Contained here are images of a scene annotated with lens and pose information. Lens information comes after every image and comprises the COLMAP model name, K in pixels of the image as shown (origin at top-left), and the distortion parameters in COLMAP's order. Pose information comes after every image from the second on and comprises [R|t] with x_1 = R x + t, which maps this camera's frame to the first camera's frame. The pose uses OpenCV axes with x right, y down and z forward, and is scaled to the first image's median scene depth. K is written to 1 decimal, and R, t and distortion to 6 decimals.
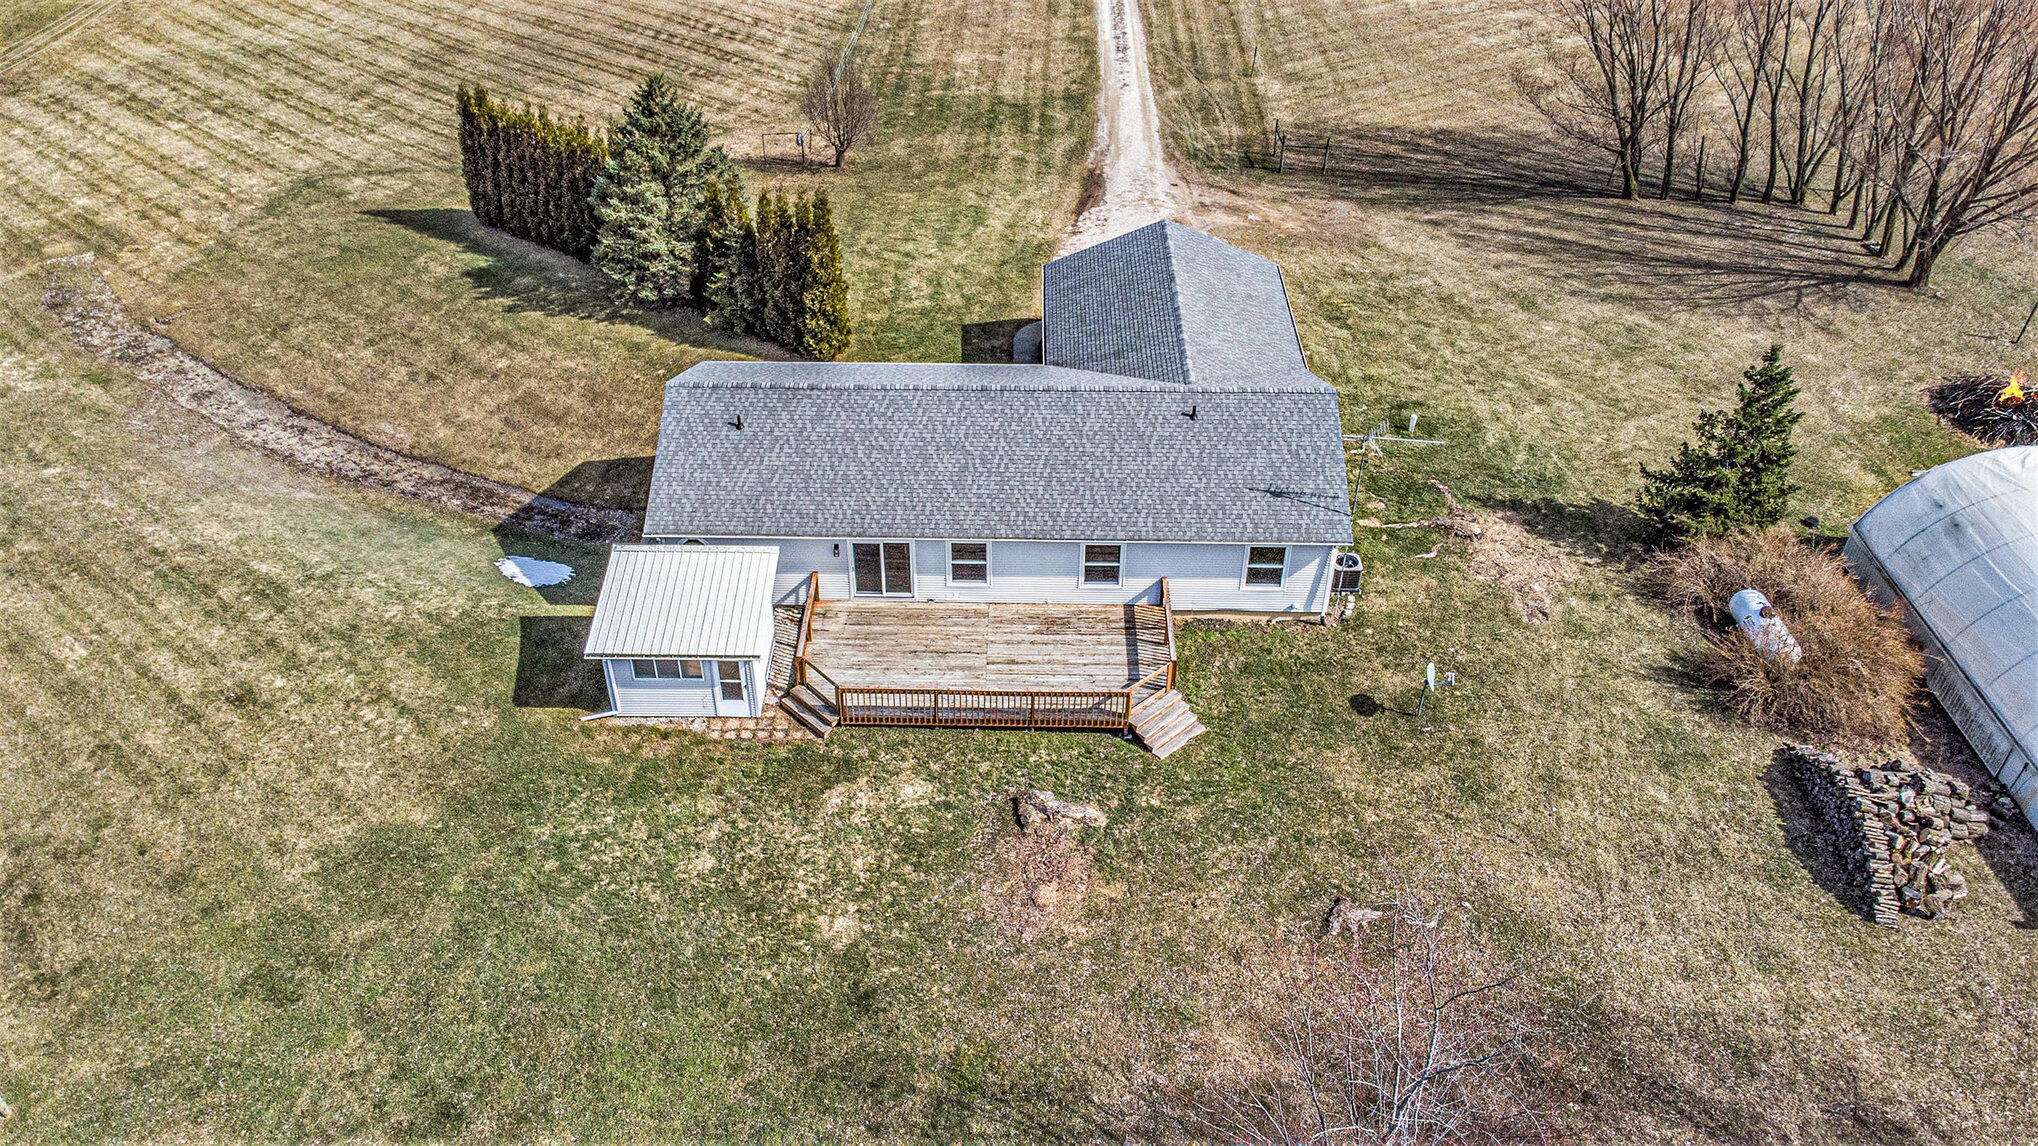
lens RADIAL K [[1491.7, 0, 998.3], [0, 1491.7, 576.7], [0, 0, 1]] dist [0.044848, -0.000919]
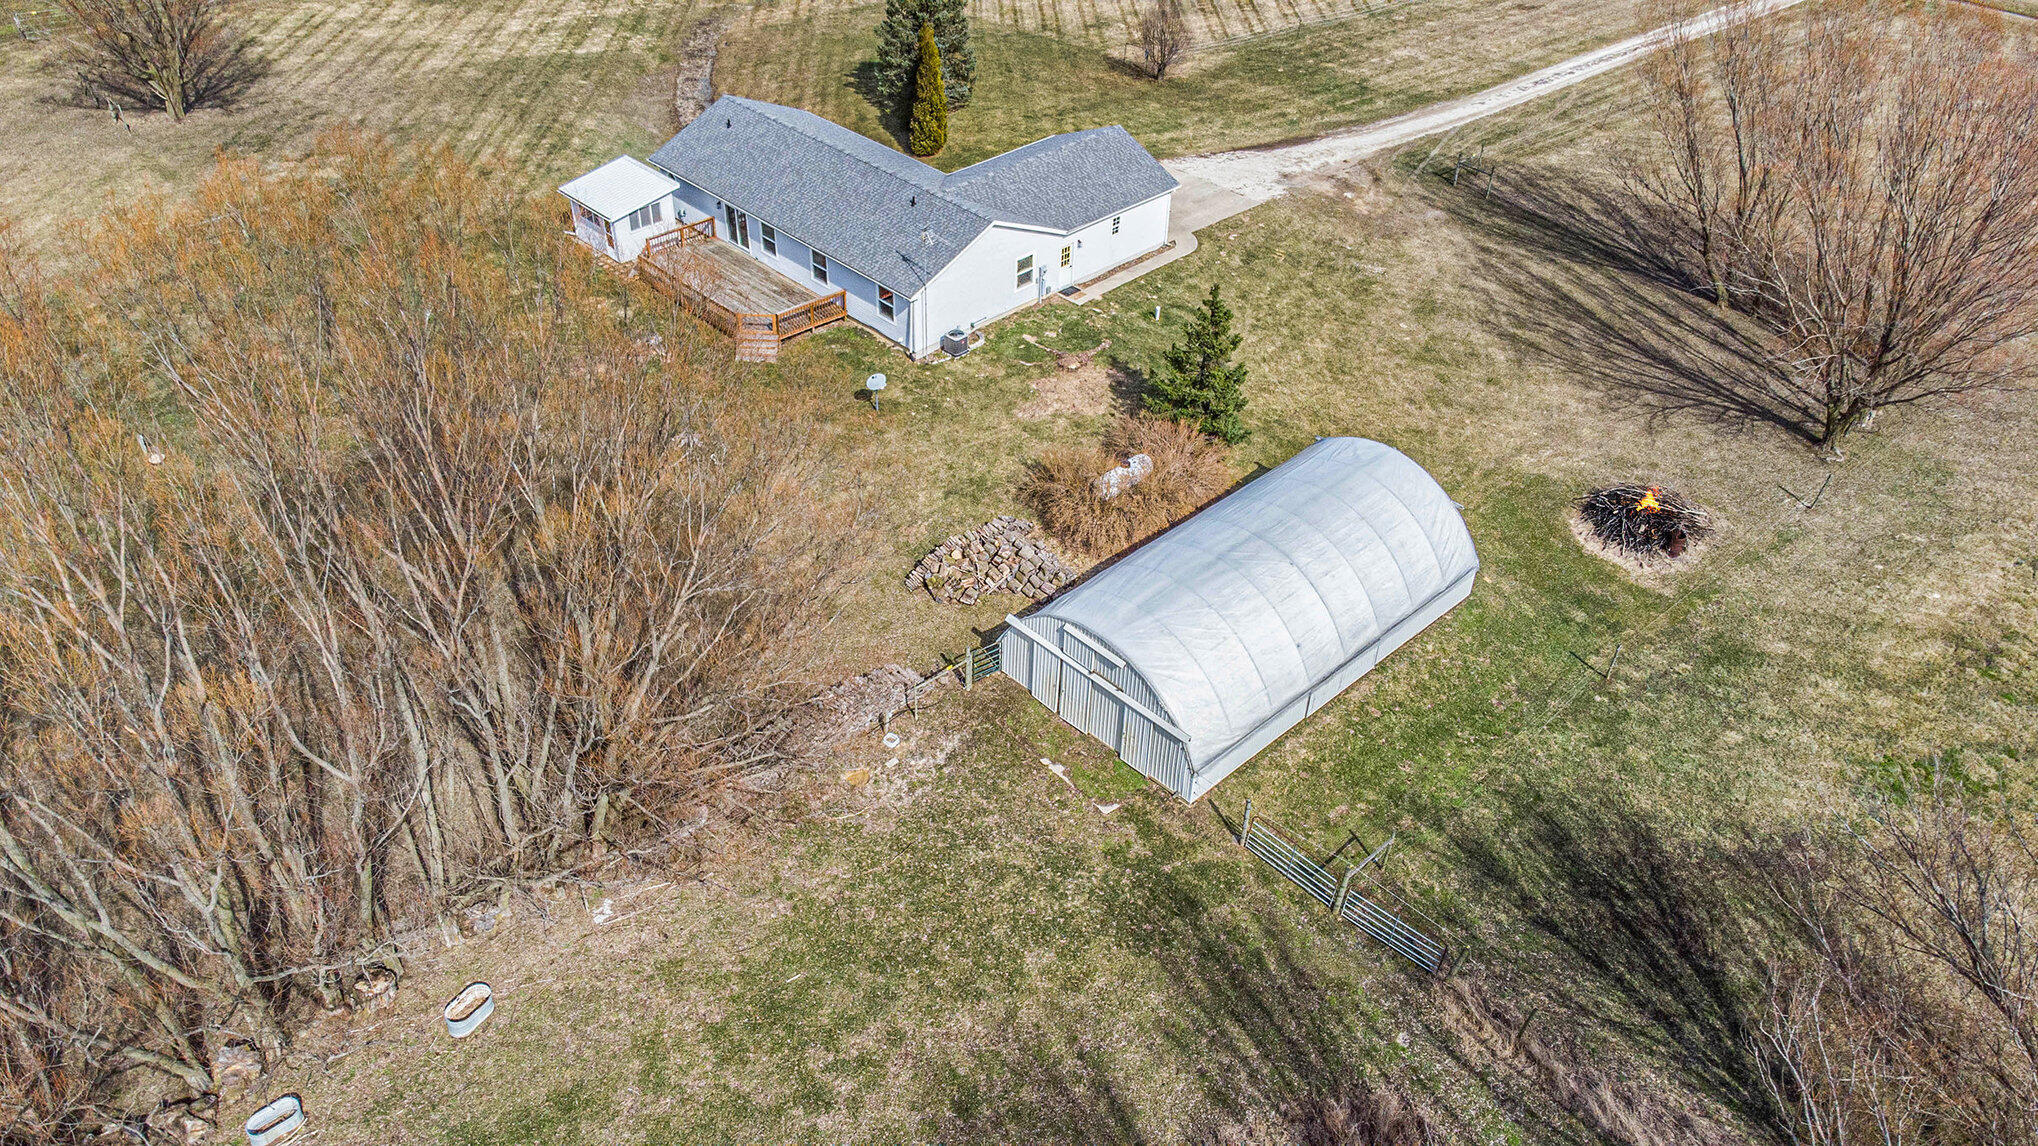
lens RADIAL K [[1507.0, 0, 1019.0], [0, 1507.0, 573.0], [0, 0, 1]] dist [0.003620, 0.084852]
pose [[0.702286, 0.438076, -0.561145, 0.847548], [-0.442106, 0.886200, 0.138535, -0.023872], [0.557975, 0.150795, 0.816042, -0.092665]]
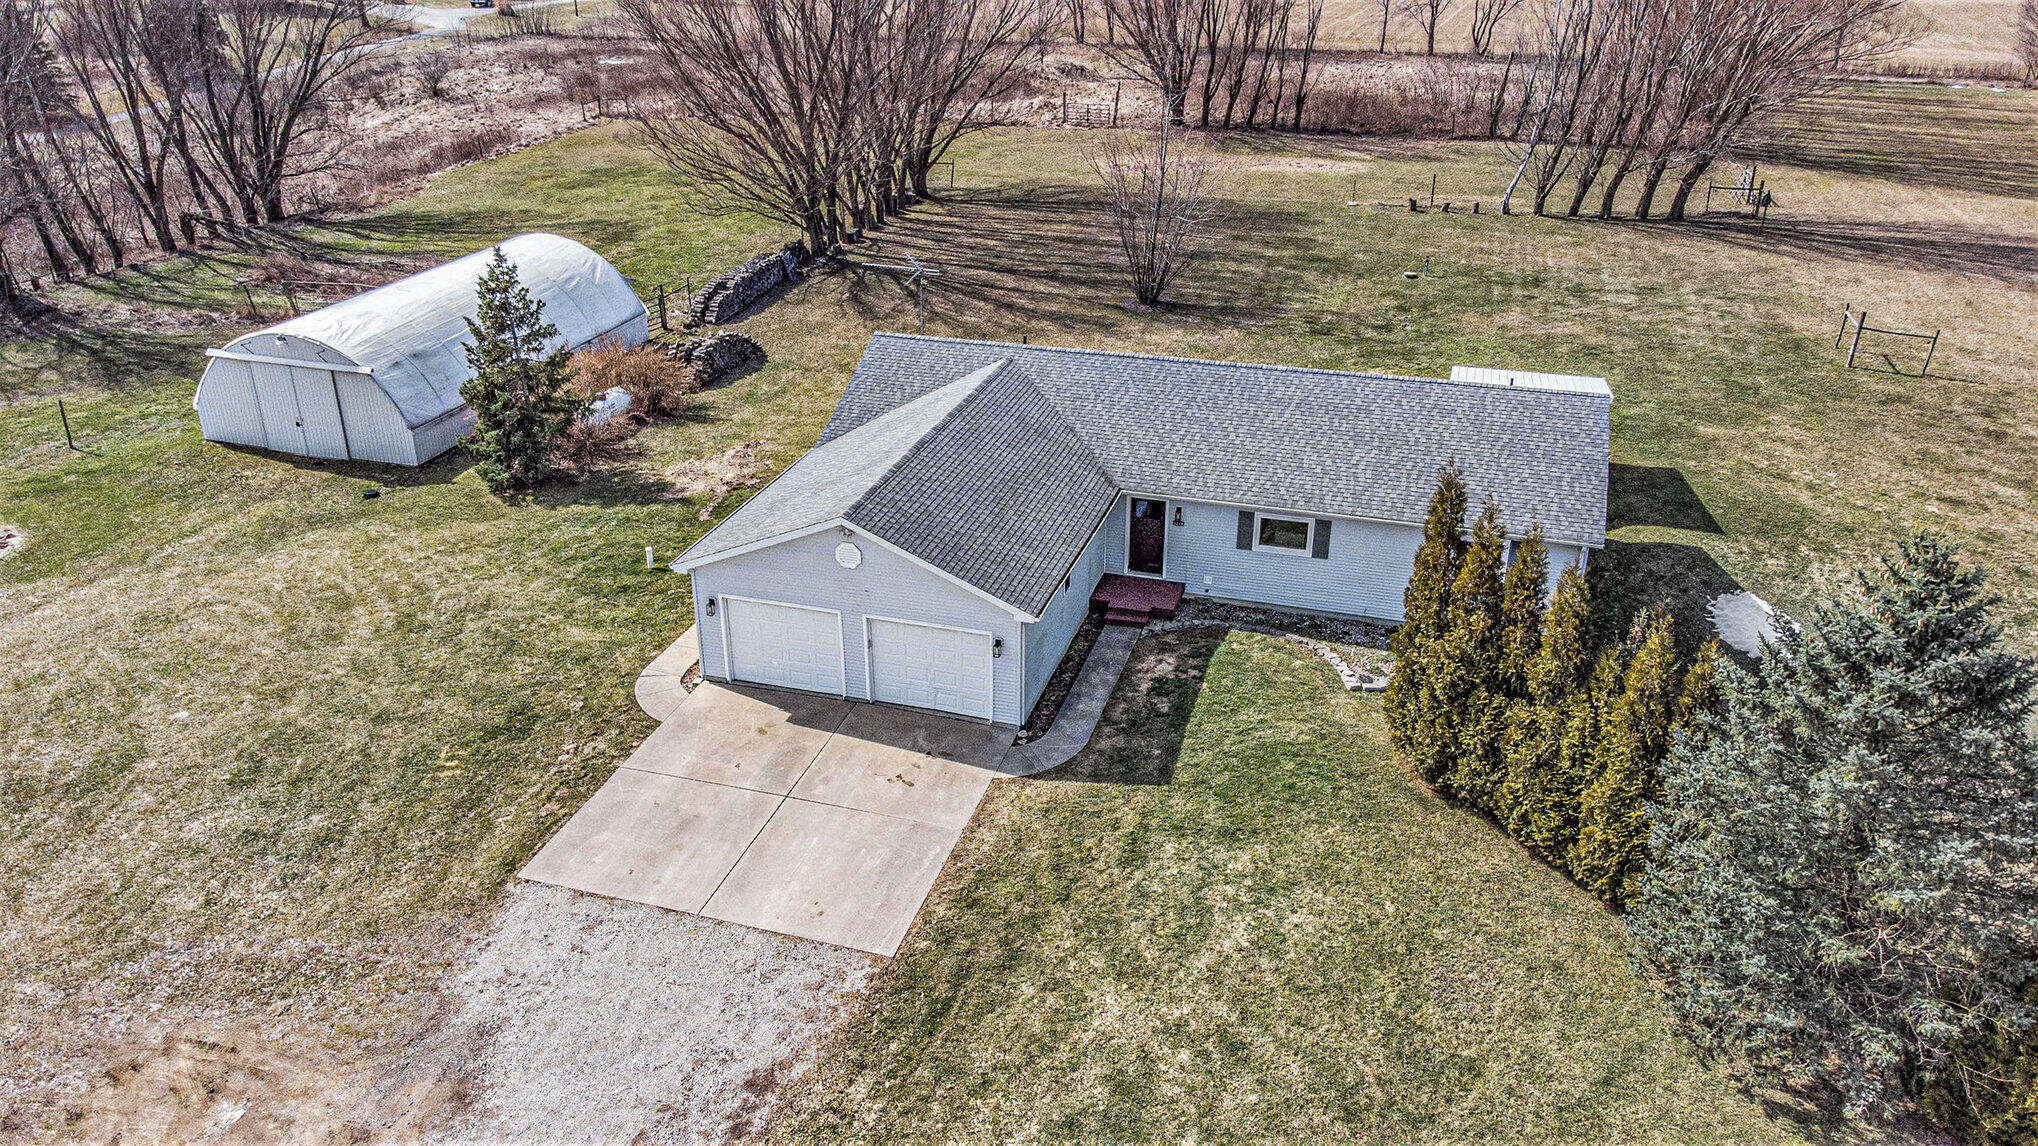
lens RADIAL K [[1507.0, 0, 1019.0], [0, 1507.0, 573.0], [0, 0, 1]] dist [0.003620, 0.084852]
pose [[-0.959813, -0.127077, 0.250219, -0.088831], [0.166240, 0.460891, 0.871748, -0.620455], [-0.226103, 0.878312, -0.421244, 1.063845]]
